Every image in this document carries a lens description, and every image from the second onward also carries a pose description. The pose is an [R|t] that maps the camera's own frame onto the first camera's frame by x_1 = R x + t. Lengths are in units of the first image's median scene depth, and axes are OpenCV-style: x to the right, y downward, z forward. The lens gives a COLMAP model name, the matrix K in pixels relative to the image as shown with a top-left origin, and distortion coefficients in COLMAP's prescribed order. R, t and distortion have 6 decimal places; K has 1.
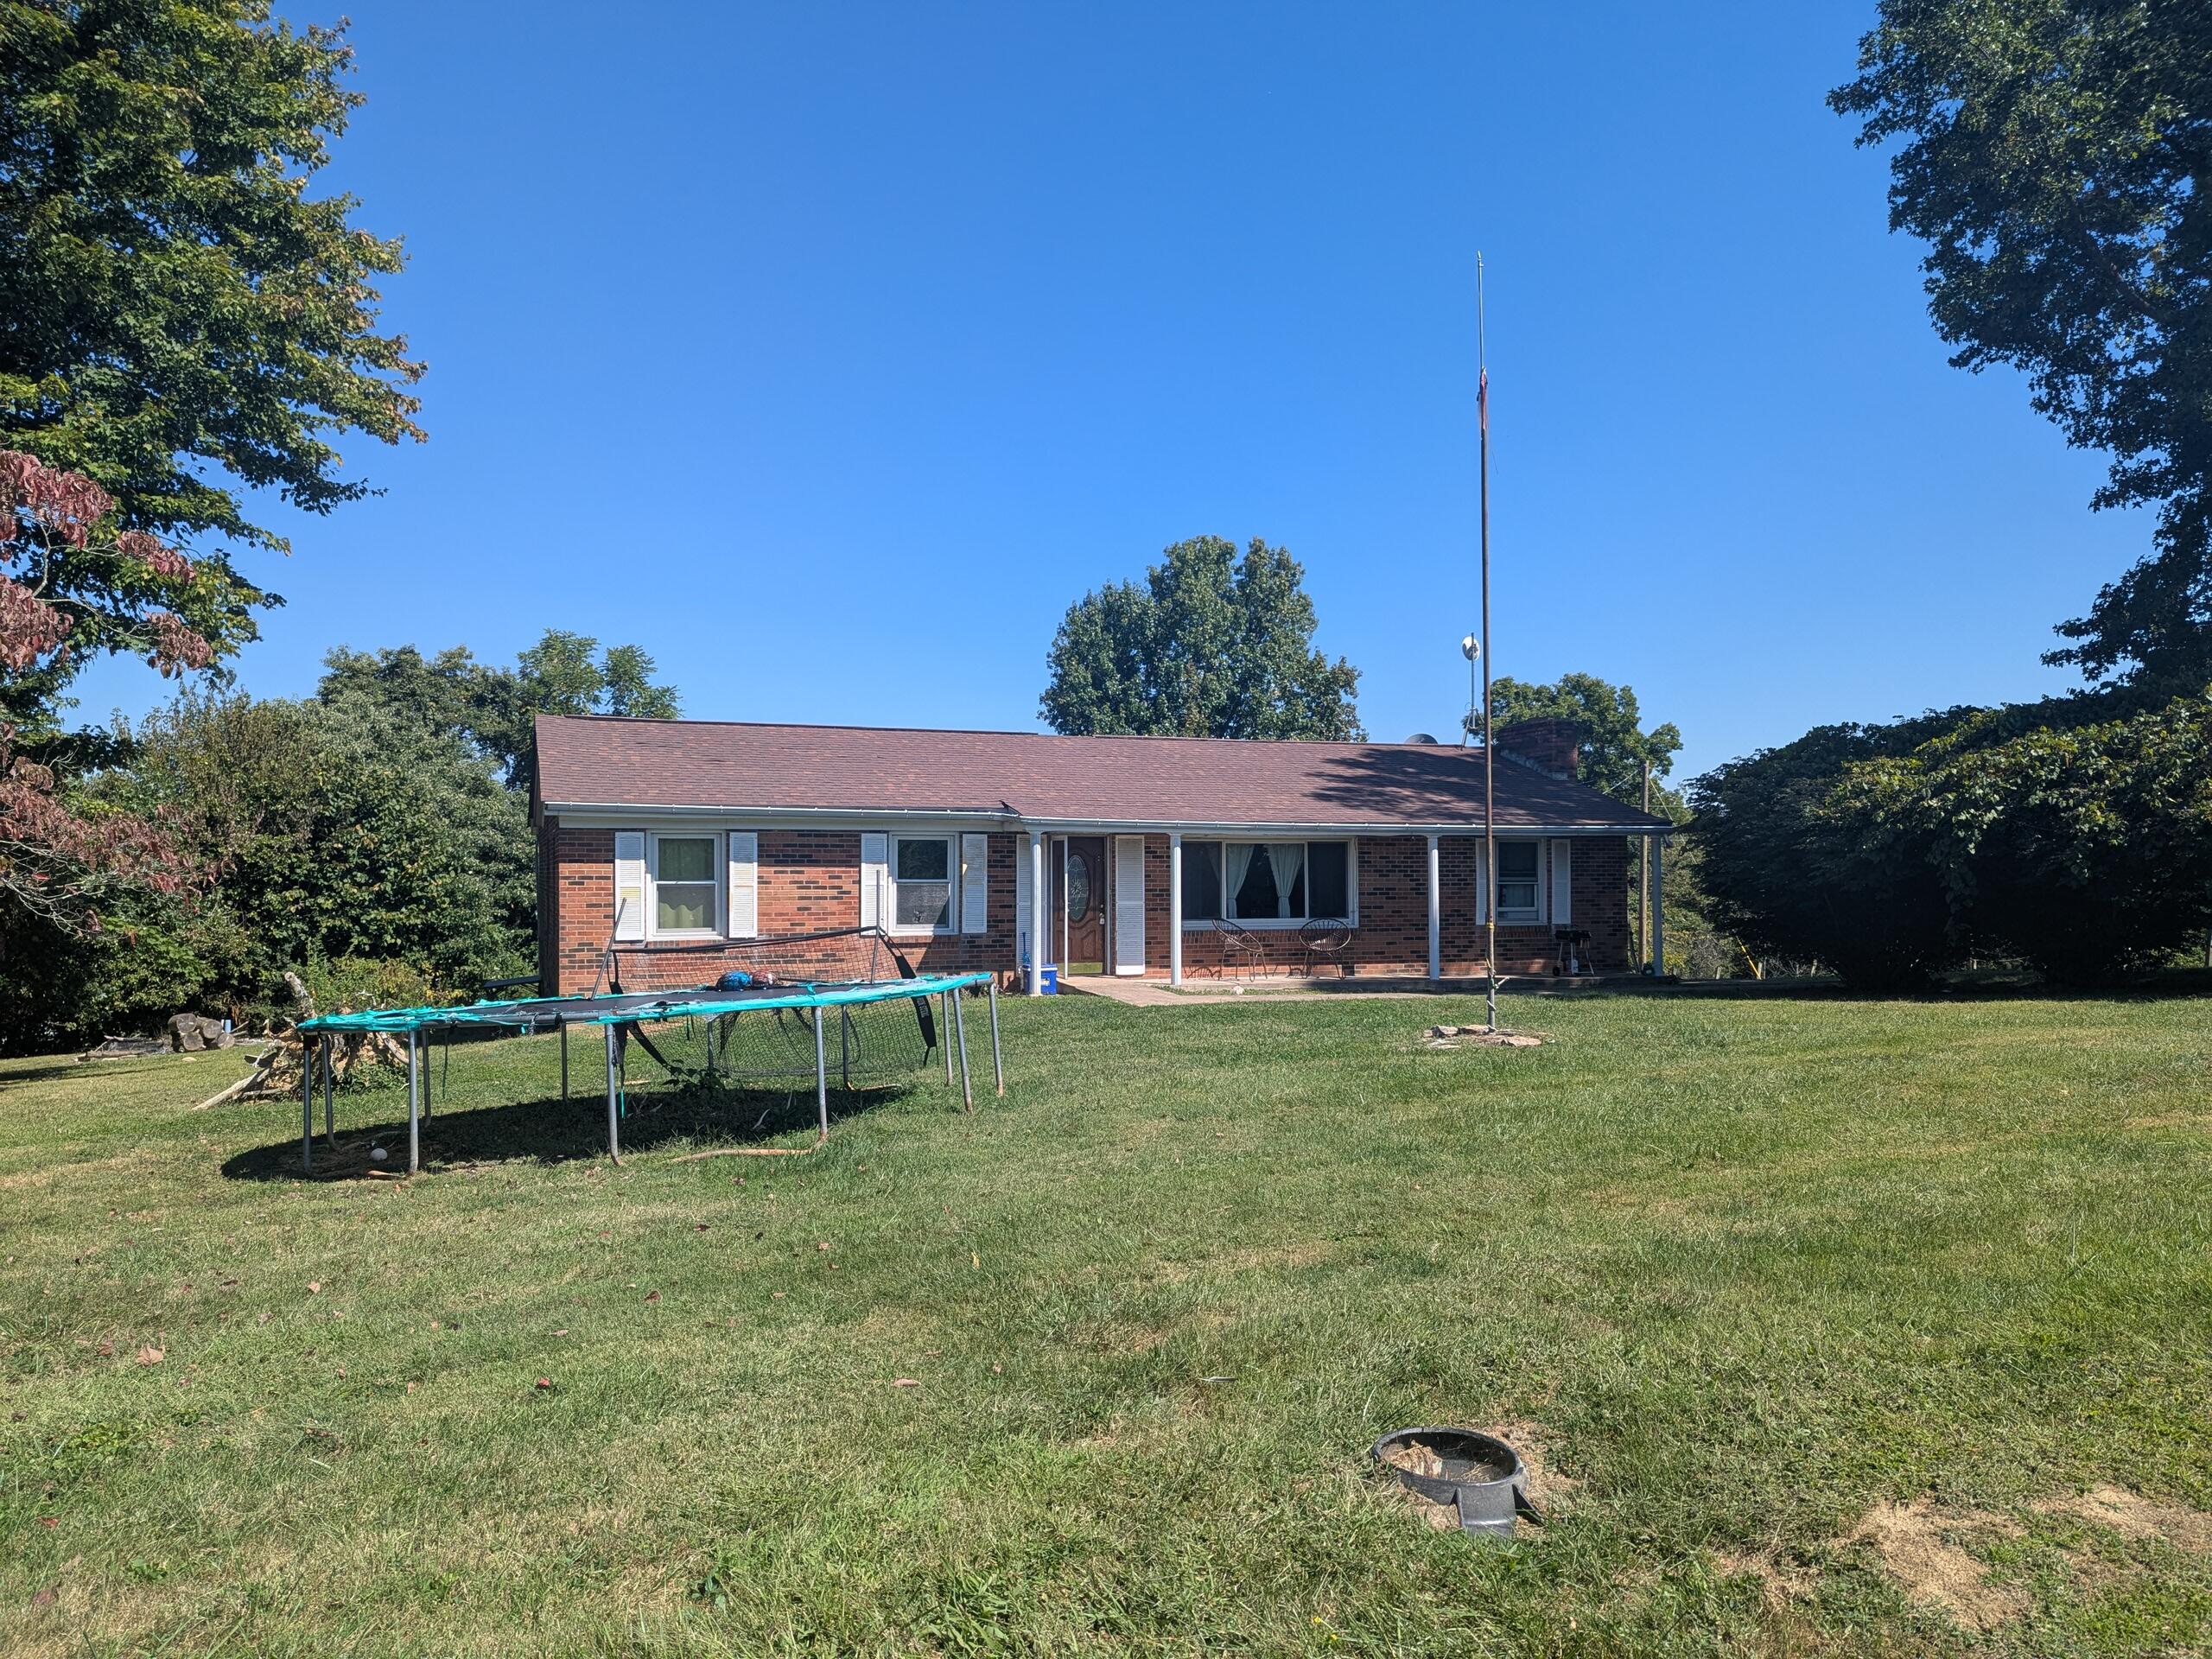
lens RADIAL K [[1571.1, 0, 1106.0], [0, 1571.1, 829.5], [0, 0, 1]] dist [0.091995, -0.089975]
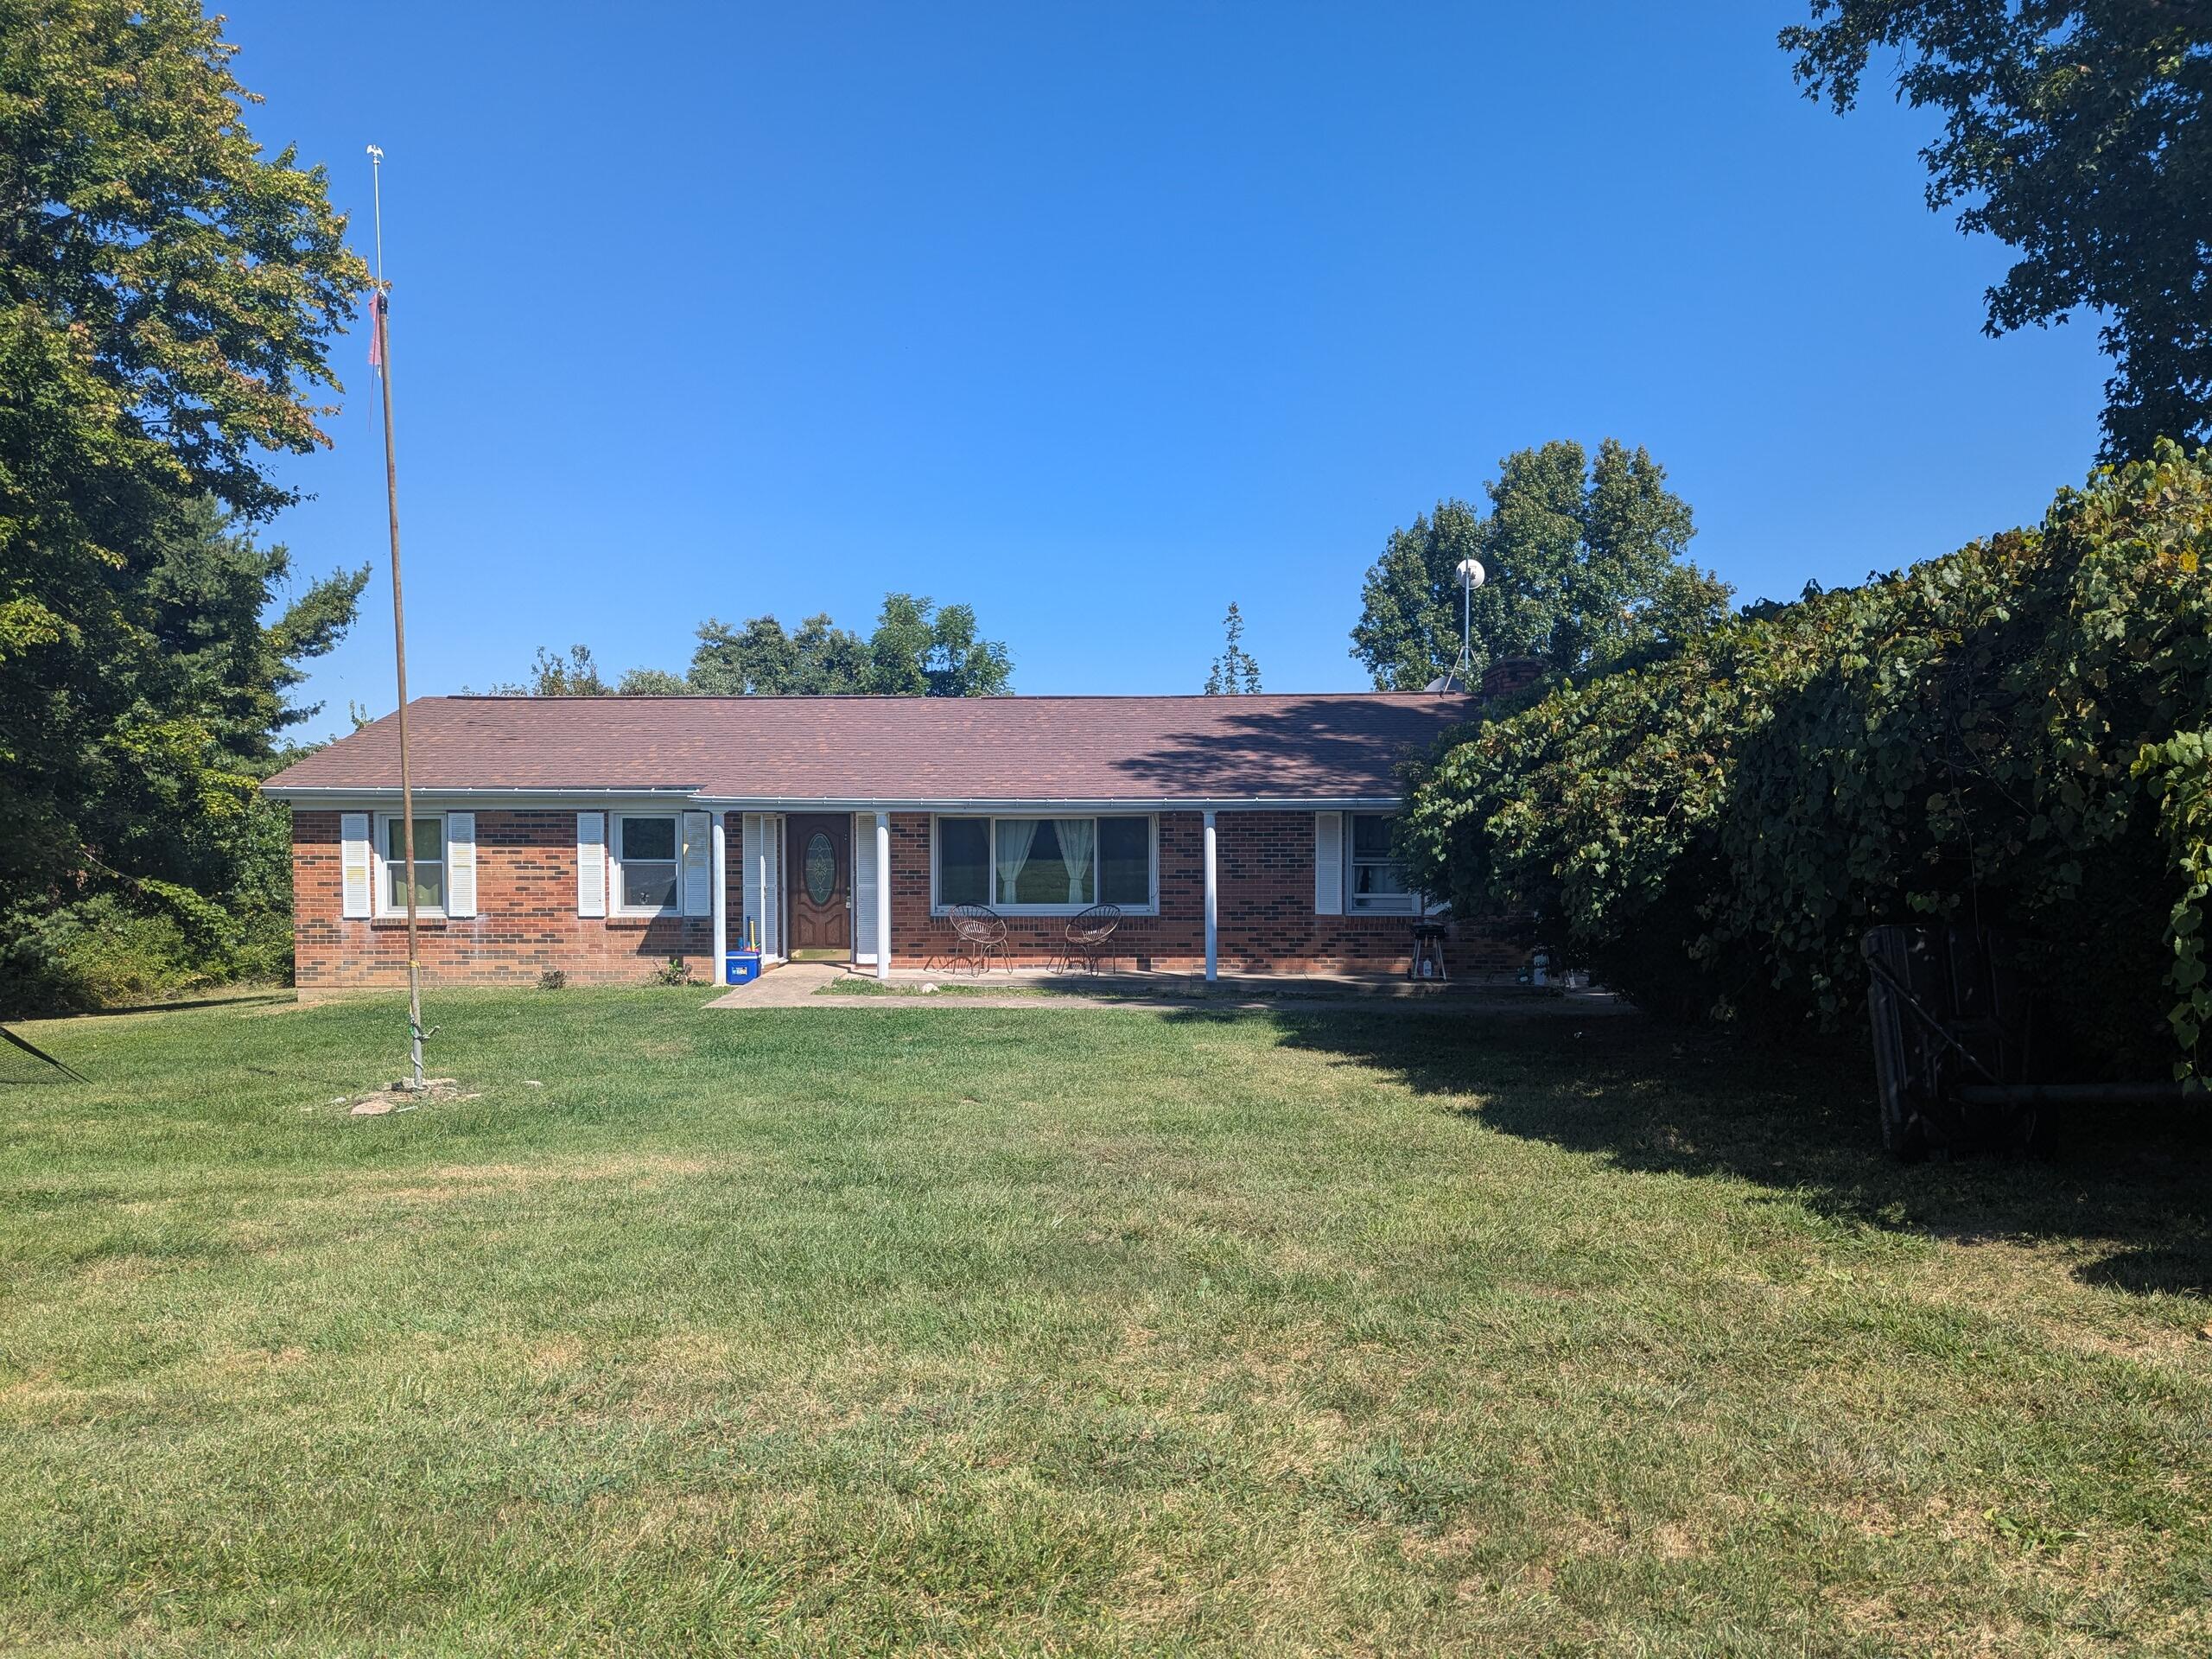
lens RADIAL K [[1561.3, 0, 1104.4], [0, 1561.3, 824.4], [0, 0, 1]] dist [0.078126, -0.070553]
pose [[0.917787, 0.003567, -0.397056, 0.487732], [0.012411, 0.999213, 0.037666, -0.021142], [0.396878, -0.039497, 0.917021, 0.209332]]
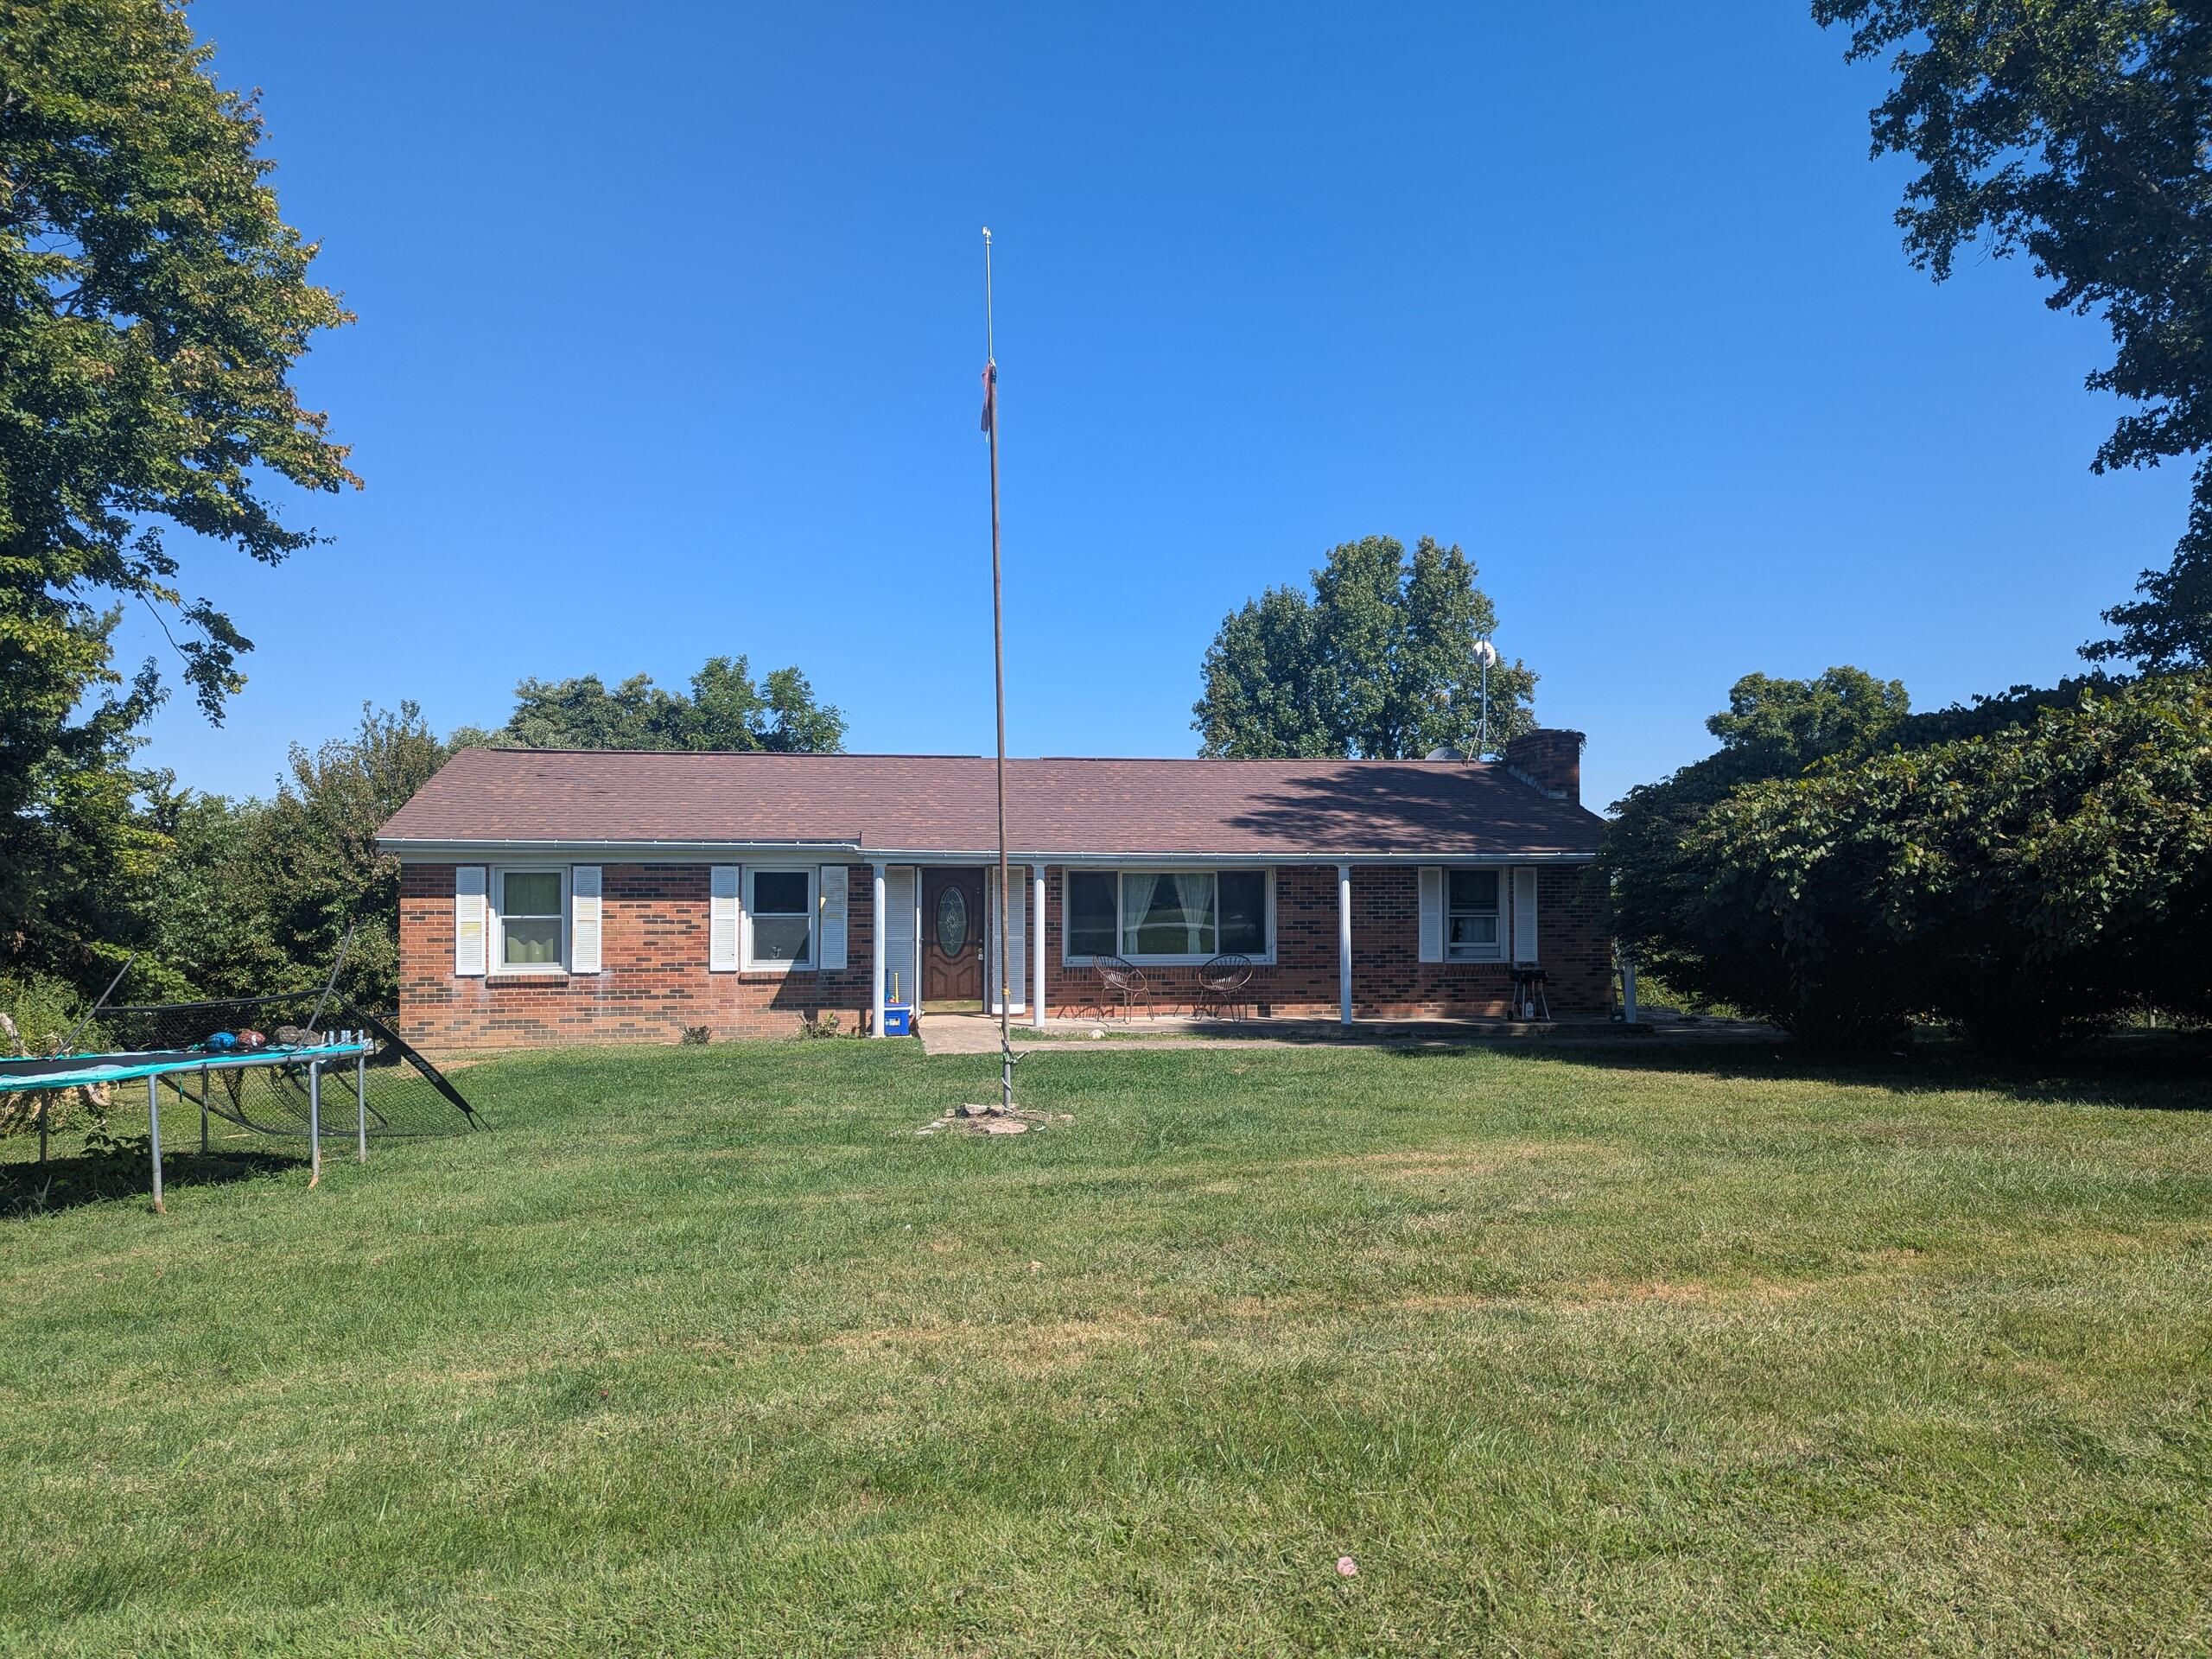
lens RADIAL K [[1561.3, 0, 1104.4], [0, 1561.3, 824.4], [0, 0, 1]] dist [0.078126, -0.070553]
pose [[0.979035, -0.006547, -0.203586, 0.255537], [0.005223, 0.999962, -0.007040, -0.013991], [0.203624, 0.005829, 0.979032, 0.089796]]
